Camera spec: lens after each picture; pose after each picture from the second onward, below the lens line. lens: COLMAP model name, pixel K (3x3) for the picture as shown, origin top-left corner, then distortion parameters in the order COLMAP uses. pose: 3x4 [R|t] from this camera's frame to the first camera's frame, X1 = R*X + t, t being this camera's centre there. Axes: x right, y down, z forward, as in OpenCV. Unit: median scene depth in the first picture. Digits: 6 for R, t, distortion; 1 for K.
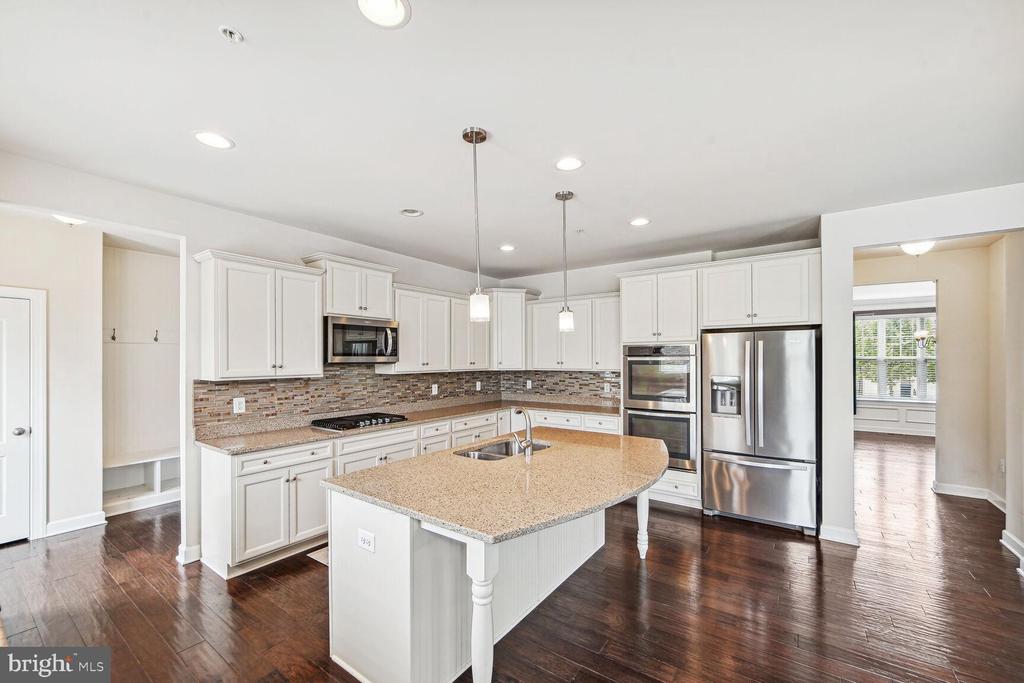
lens RADIAL K [[413.8, 0, 512.5], [0, 413.8, 367.0], [0, 0, 1]] dist [0.000283, 0.000091]
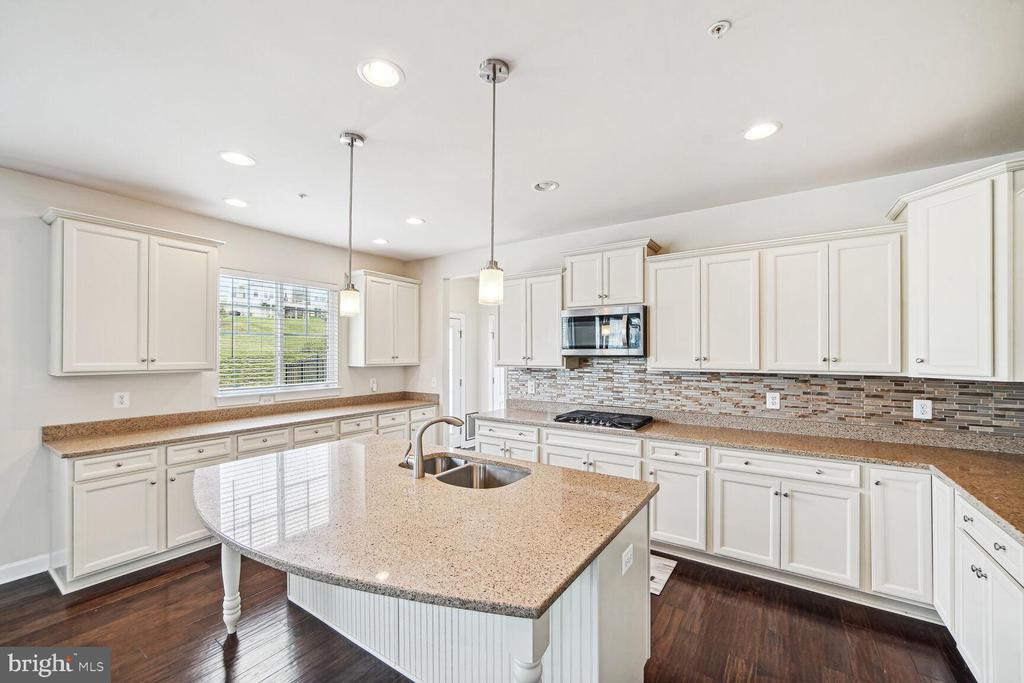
lens RADIAL K [[410.6, 0, 503.4], [0, 410.6, 348.1], [0, 0, 1]] dist [-0.001734, 0.000041]
pose [[0.027212, -0.008280, -0.999595, 0.444973], [-0.017558, 0.999807, -0.008760, -0.013242], [0.999475, 0.017789, 0.027062, 0.619312]]
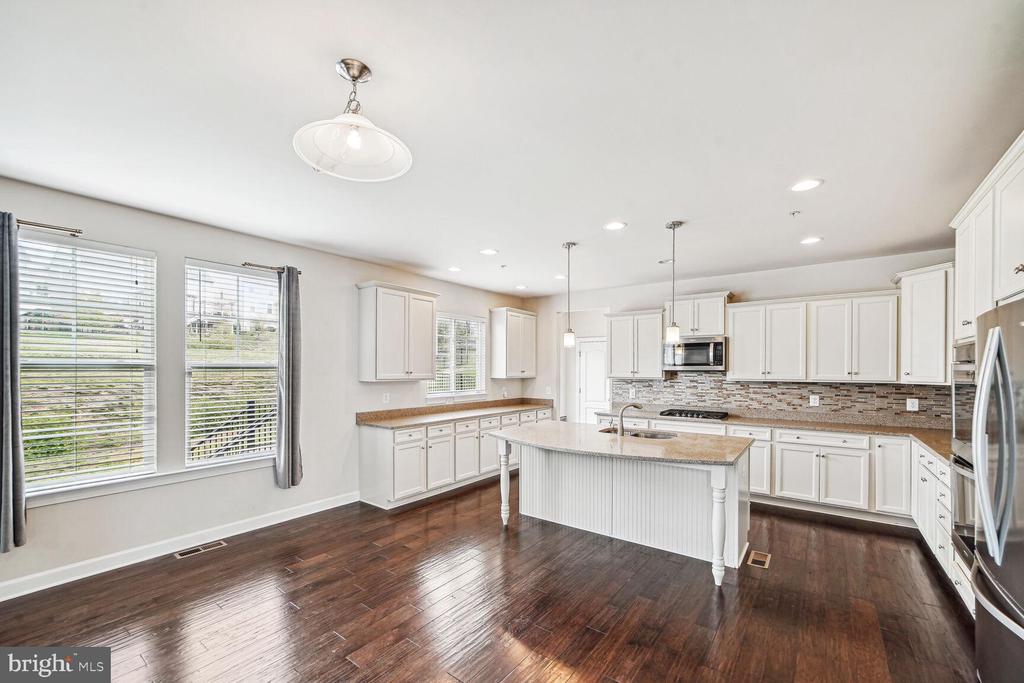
lens RADIAL K [[413.8, 0, 512.5], [0, 413.8, 367.0], [0, 0, 1]] dist [0.000283, 0.000091]
pose [[-0.009653, 0.000189, -0.999953, 0.802535], [-0.019422, 0.999811, 0.000377, -0.009361], [0.999765, 0.019424, -0.009648, 0.351454]]
